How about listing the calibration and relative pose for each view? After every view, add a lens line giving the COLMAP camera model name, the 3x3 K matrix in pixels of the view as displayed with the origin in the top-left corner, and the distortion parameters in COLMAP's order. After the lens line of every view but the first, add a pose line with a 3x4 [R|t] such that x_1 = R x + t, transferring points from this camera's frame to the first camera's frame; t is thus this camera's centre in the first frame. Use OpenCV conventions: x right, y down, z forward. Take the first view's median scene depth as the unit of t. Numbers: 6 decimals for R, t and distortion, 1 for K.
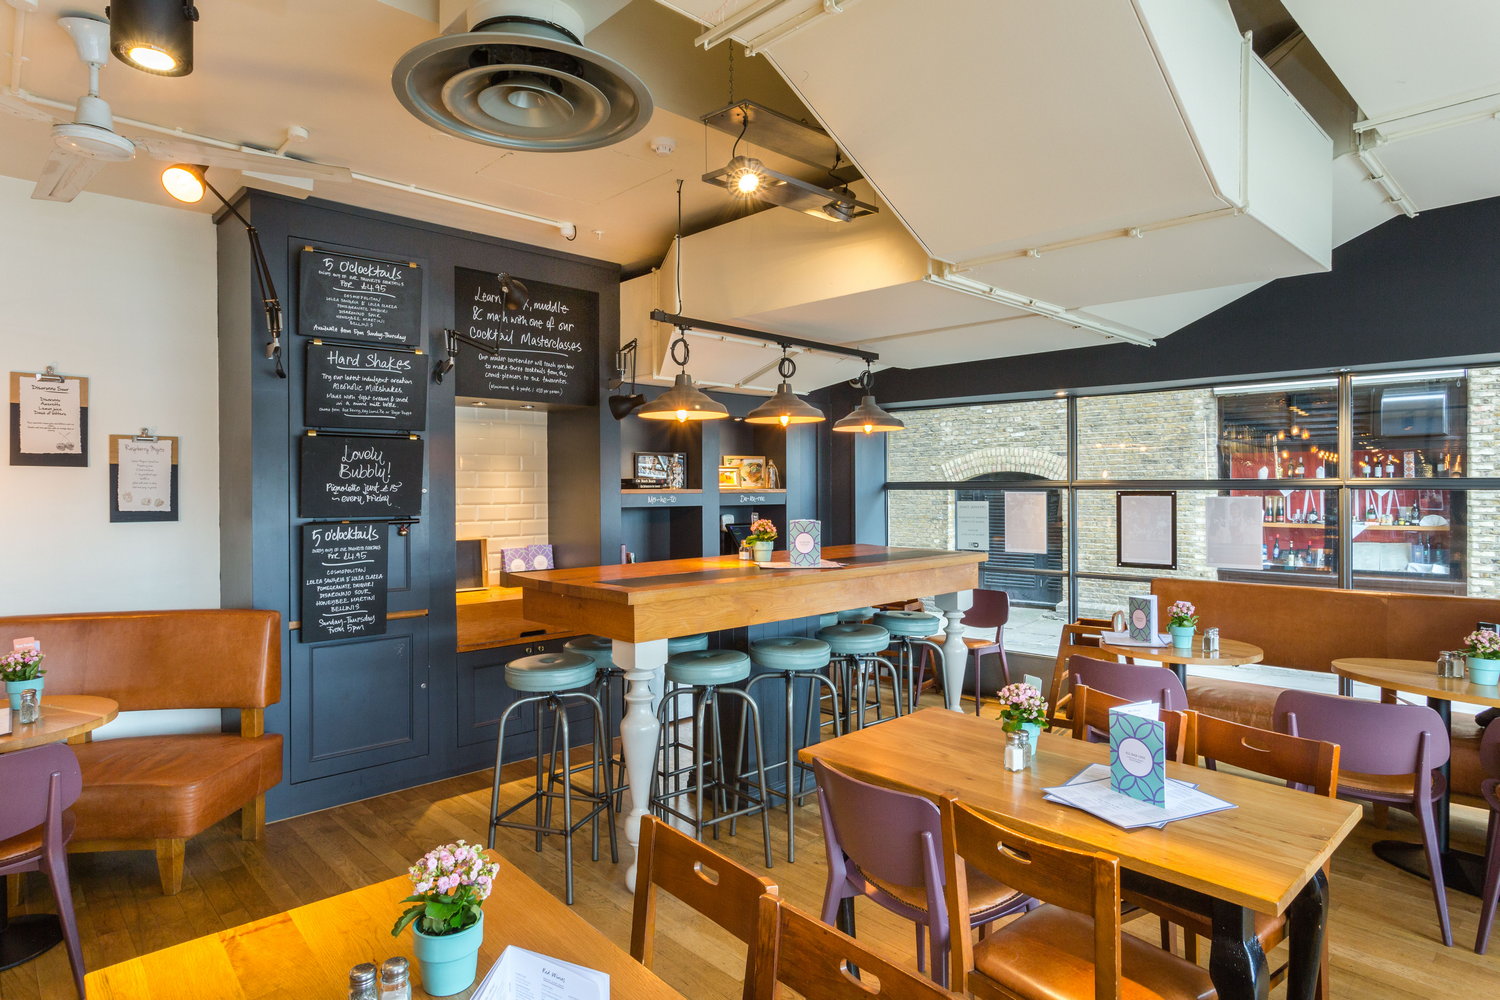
lens RADIAL K [[836.6, 0, 746.8], [0, 836.6, 499.5], [0, 0, 1]] dist [-0.007744, -0.000600]
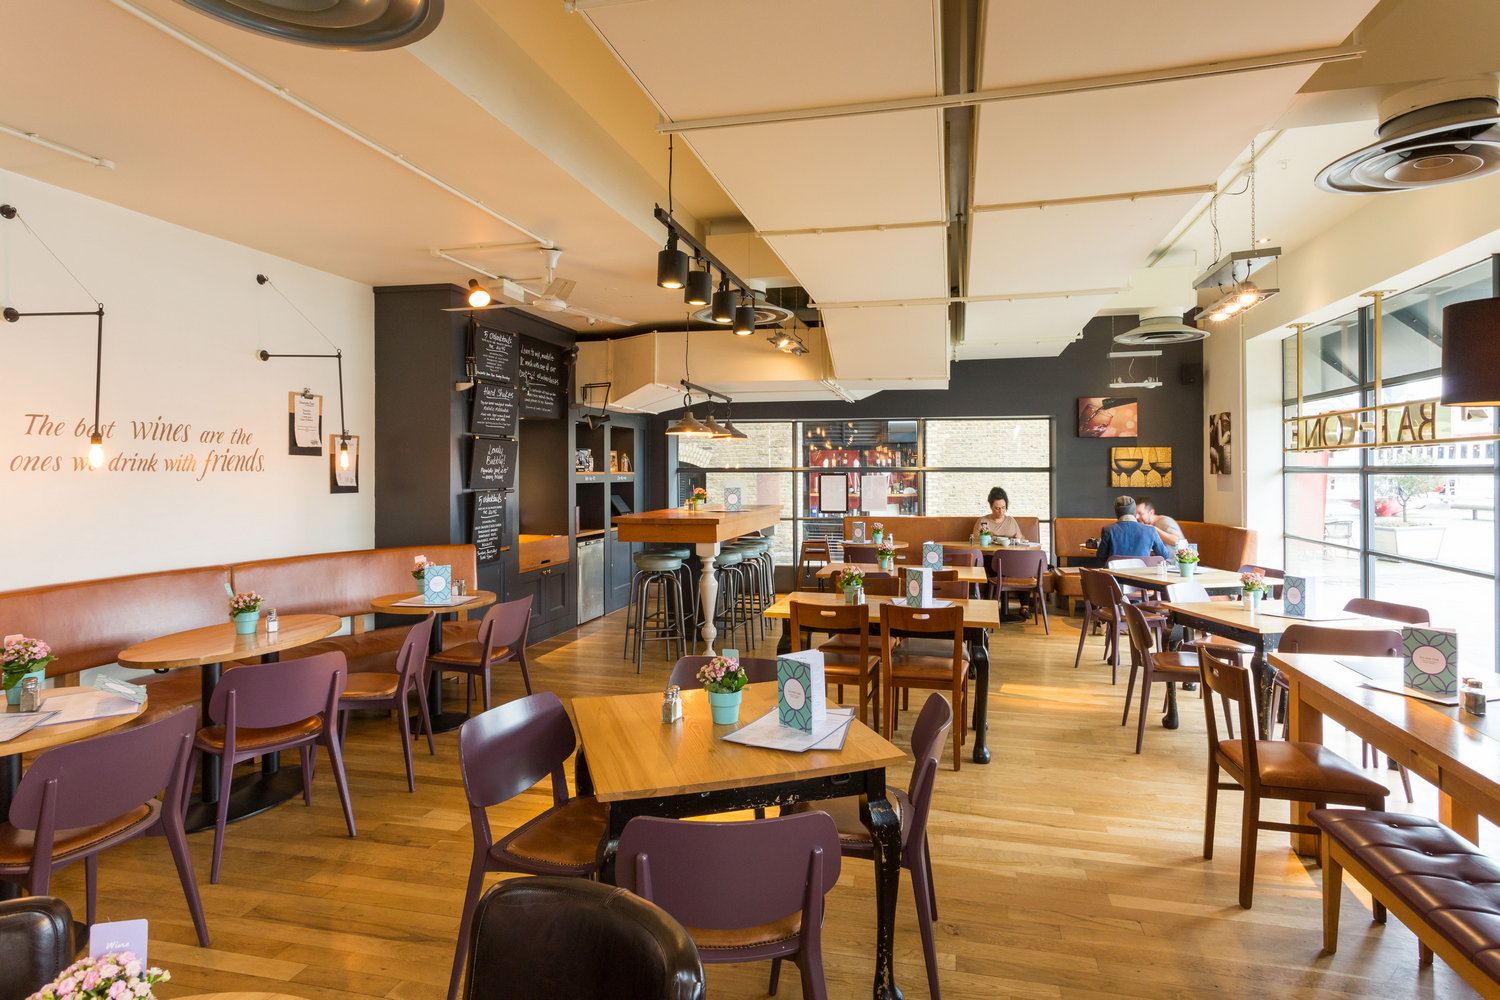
lens RADIAL K [[827.7, 0, 751.5], [0, 827.7, 486.6], [0, 0, 1]] dist [0.002424, 0.000128]
pose [[0.838124, -0.009941, 0.545389, -0.919740], [0.009582, 0.999948, 0.003501, 0.016845], [-0.545396, 0.002292, 0.838175, -0.629812]]
